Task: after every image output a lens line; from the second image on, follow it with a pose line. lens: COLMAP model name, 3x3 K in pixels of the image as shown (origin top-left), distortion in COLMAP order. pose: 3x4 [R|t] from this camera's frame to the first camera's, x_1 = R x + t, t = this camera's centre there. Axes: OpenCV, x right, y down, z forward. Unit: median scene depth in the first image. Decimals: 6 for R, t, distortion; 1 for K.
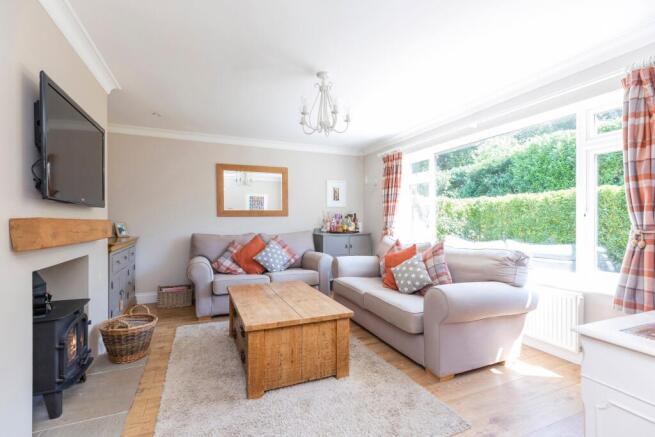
lens RADIAL K [[293.9, 0, 327.5], [0, 293.9, 218.5], [0, 0, 1]] dist [0.001093, 0.000057]
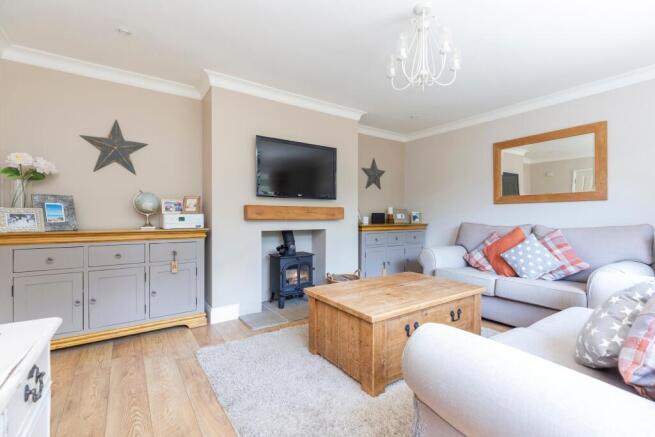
lens RADIAL K [[293.9, 0, 327.5], [0, 293.9, 218.5], [0, 0, 1]] dist [0.001093, 0.000057]
pose [[0.195346, 0.011844, -0.980663, 0.431986], [0.003860, 0.999910, 0.012846, 0.024625], [0.980727, -0.006295, 0.195282, 0.386416]]
